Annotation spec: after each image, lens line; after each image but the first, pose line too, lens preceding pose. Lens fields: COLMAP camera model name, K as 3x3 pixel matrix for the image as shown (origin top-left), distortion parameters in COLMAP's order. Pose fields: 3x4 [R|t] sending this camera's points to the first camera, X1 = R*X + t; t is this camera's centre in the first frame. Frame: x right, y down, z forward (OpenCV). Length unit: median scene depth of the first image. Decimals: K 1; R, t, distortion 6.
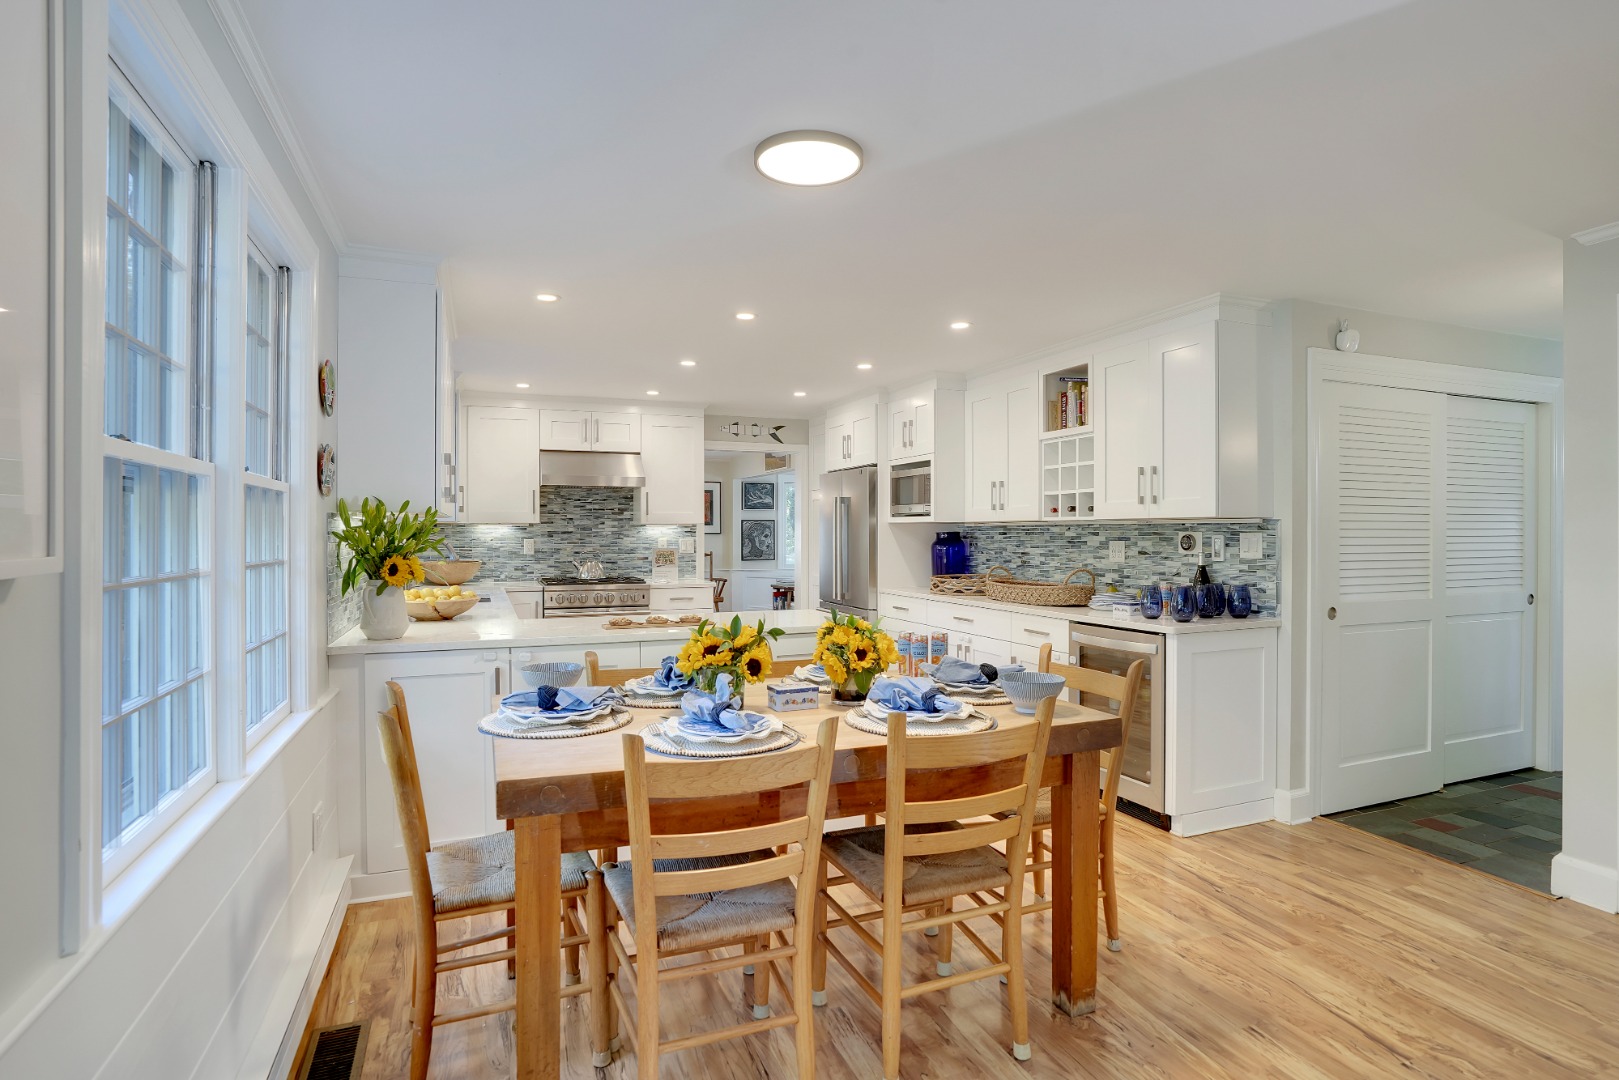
lens RADIAL K [[839.8, 0, 816.0], [0, 839.8, 534.3], [0, 0, 1]] dist [-0.045996, 0.021494]
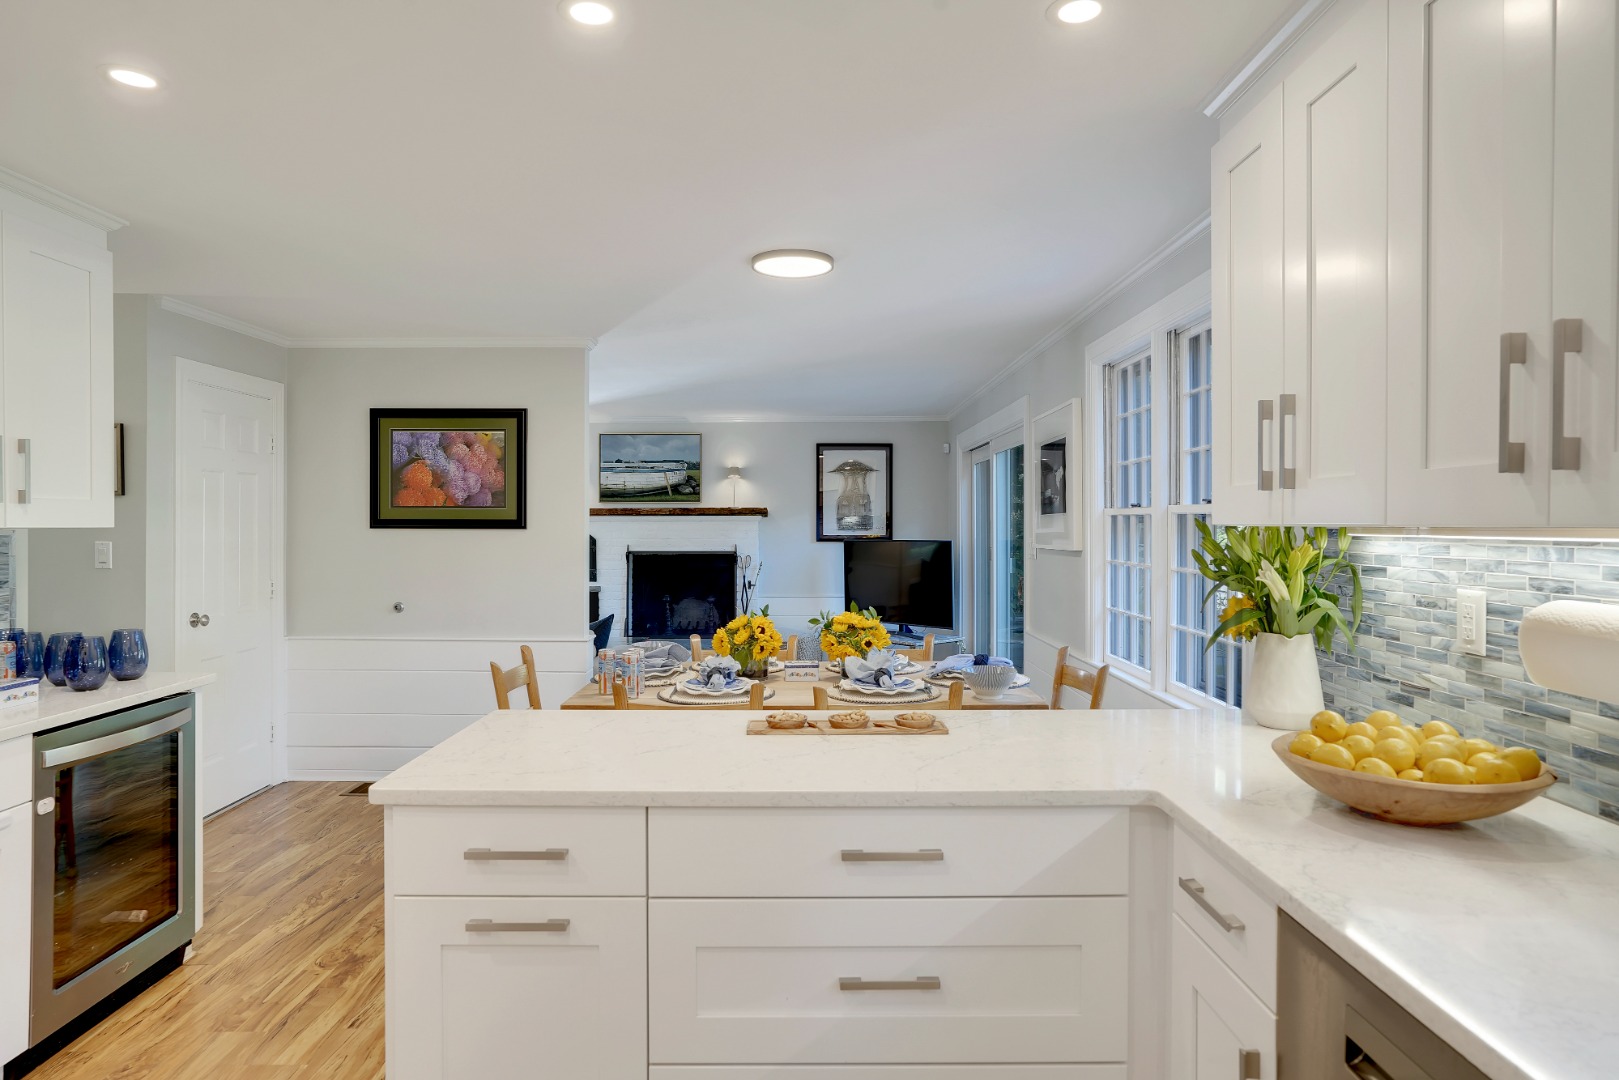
lens RADIAL K [[777.1, 0, 808.4], [0, 777.1, 539.2], [0, 0, 1]] dist [-0.047424, 0.015905]
pose [[-0.924053, -0.002990, 0.382252, -0.182469], [0.000996, 0.999947, 0.010231, -0.009228], [-0.382262, 0.009835, -0.924002, 0.779862]]
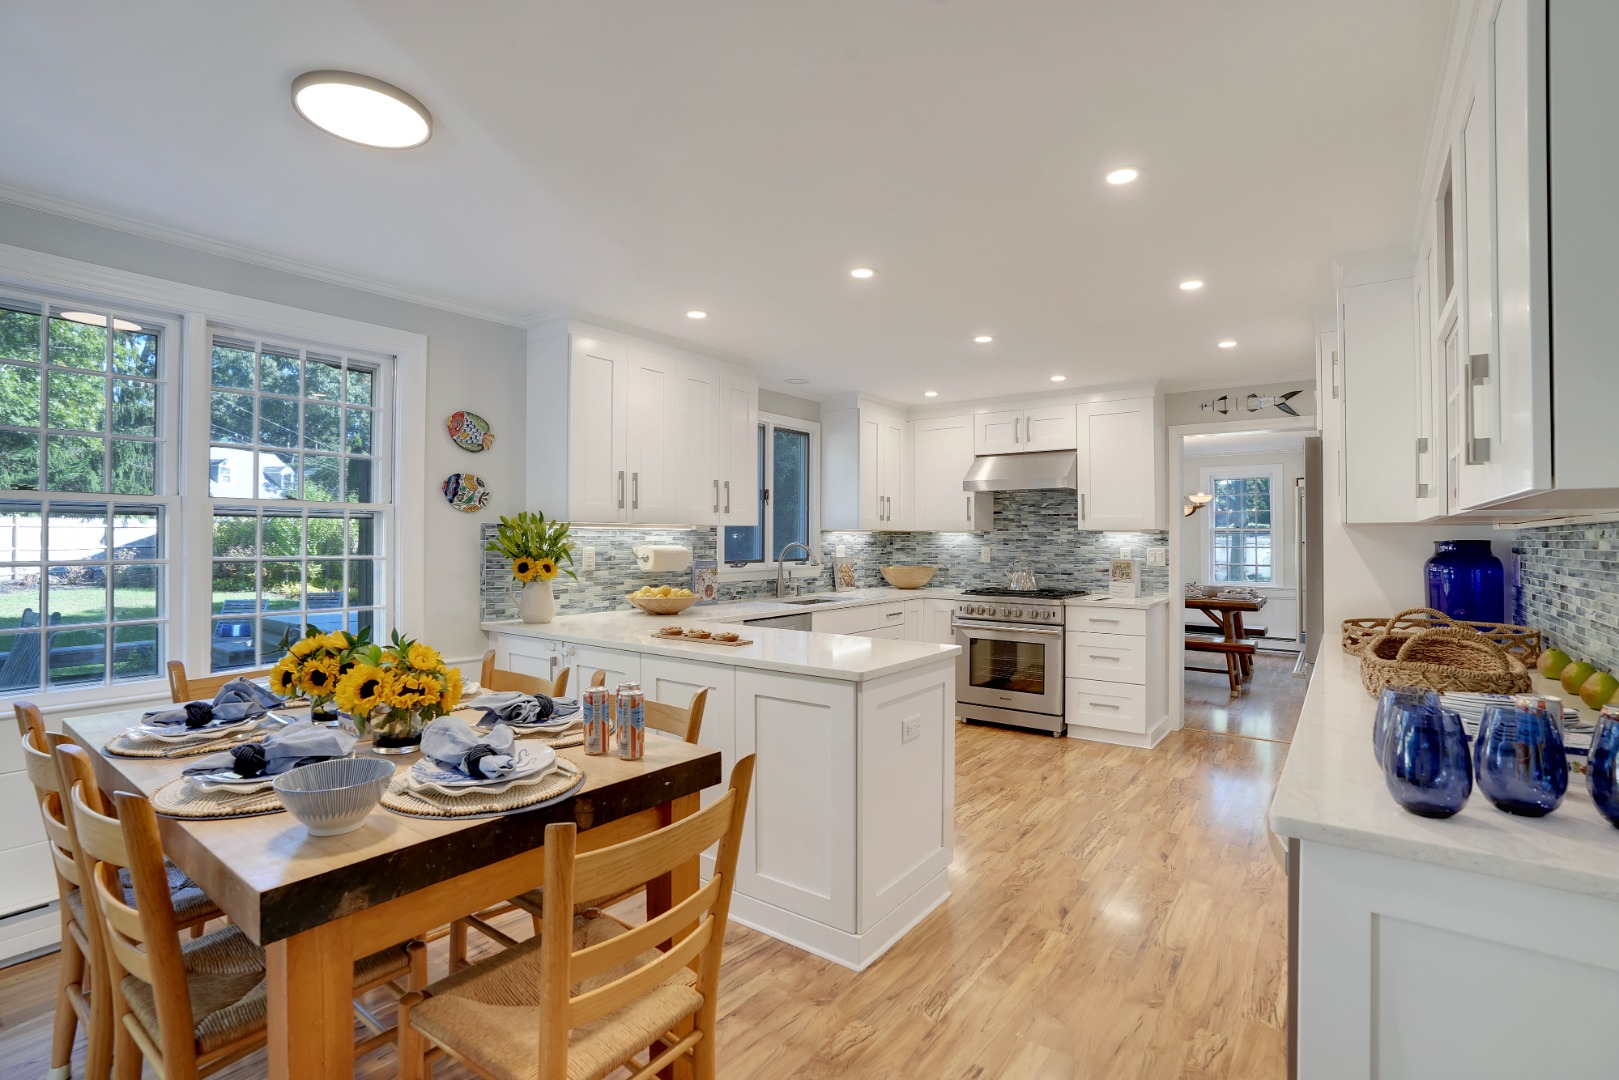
lens RADIAL K [[777.1, 0, 792.7], [0, 777.1, 533.2], [0, 0, 1]] dist [-0.047424, 0.015905]
pose [[0.520096, -0.003764, -0.854099, 0.318355], [-0.009211, 0.999907, -0.010015, 0.001192], [0.854058, 0.013076, 0.520014, 0.334005]]
